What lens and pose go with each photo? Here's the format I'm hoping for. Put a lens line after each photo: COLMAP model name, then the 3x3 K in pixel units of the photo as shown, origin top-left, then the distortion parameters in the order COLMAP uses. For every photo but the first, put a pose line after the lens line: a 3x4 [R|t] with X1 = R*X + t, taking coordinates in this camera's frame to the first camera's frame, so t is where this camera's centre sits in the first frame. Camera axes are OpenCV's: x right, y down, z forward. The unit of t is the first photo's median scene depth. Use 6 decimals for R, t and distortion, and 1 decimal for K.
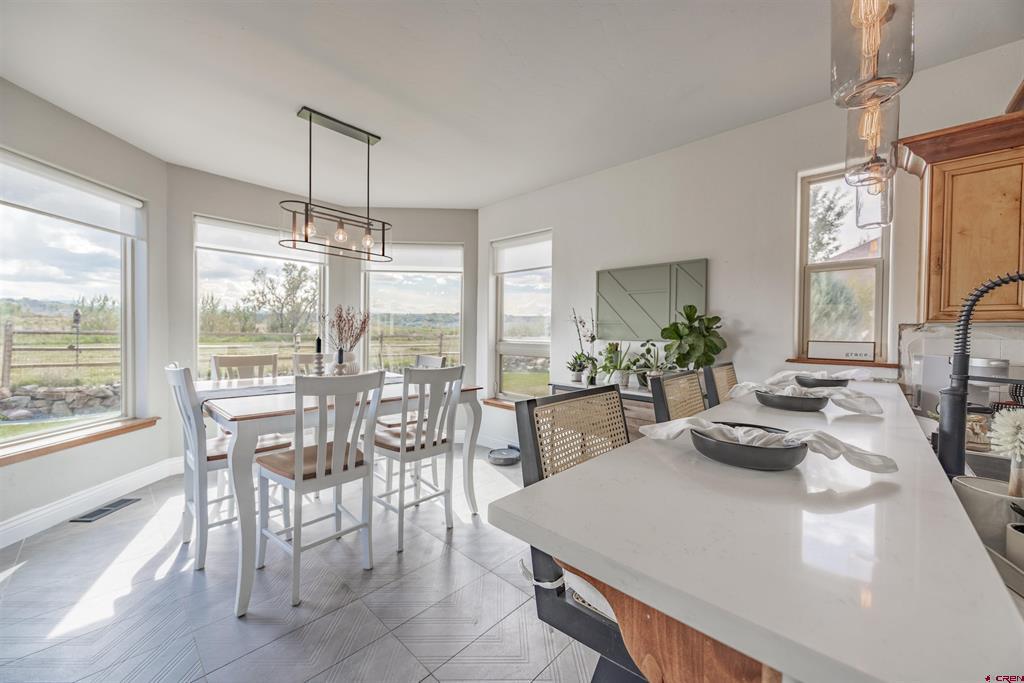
lens RADIAL K [[386.4, 0, 512.0], [0, 386.4, 341.5], [0, 0, 1]] dist [-0.001198, -0.000480]
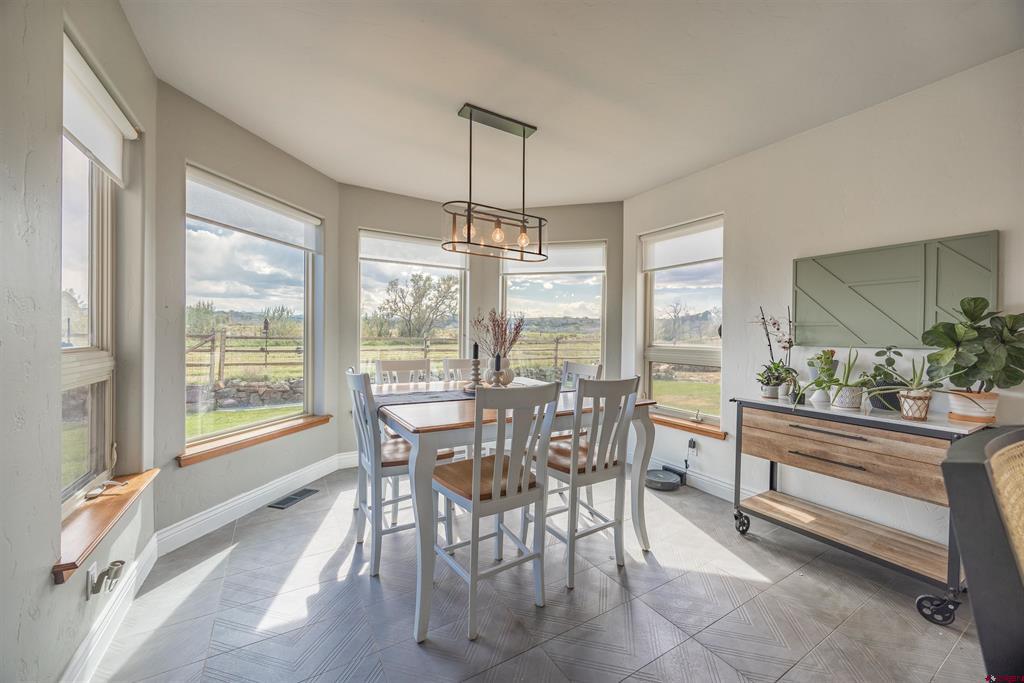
lens RADIAL K [[386.4, 0, 512.0], [0, 386.4, 341.5], [0, 0, 1]] dist [-0.001198, -0.000480]
pose [[0.963207, 0.001413, -0.268757, -0.147841], [-0.004197, 0.999943, -0.009784, -0.004011], [0.268728, 0.010552, 0.963158, 0.094477]]
